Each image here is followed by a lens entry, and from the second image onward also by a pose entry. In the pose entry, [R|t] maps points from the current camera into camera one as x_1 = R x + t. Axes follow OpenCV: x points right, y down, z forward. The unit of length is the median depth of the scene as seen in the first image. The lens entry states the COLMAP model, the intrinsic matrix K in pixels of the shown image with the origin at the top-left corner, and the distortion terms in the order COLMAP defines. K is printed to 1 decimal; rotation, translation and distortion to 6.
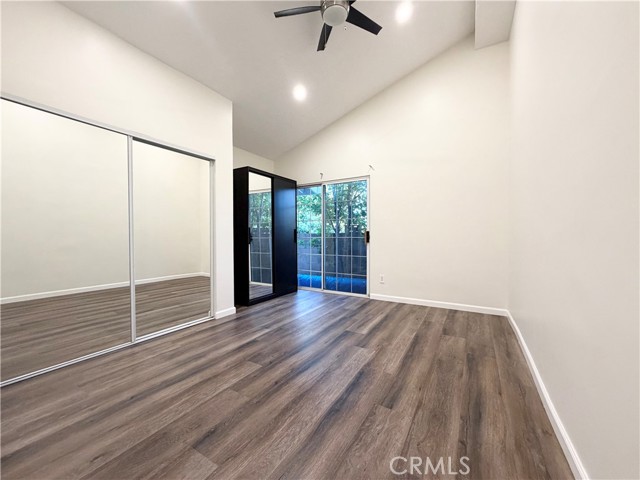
lens RADIAL K [[255.2, 0, 320.0], [0, 255.2, 240.0], [0, 0, 1]] dist [0.003105, 0.000281]
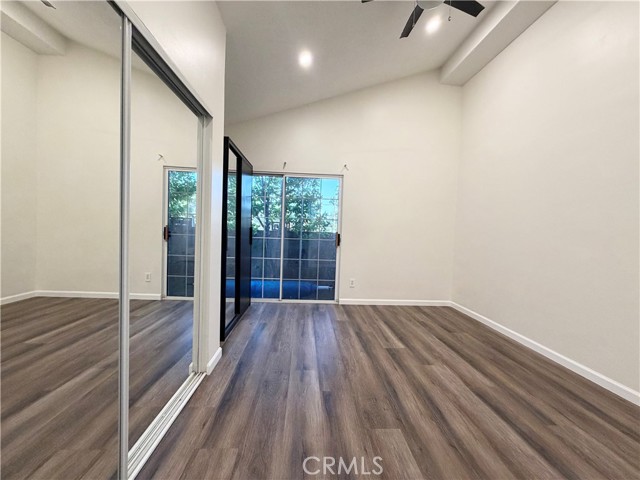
lens RADIAL K [[255.2, 0, 320.0], [0, 255.2, 240.0], [0, 0, 1]] dist [0.003105, 0.000281]
pose [[0.826190, 0.007645, 0.563340, -0.646492], [-0.027439, 0.999267, 0.026681, -0.055818], [-0.562723, -0.037501, 0.825794, 0.409026]]
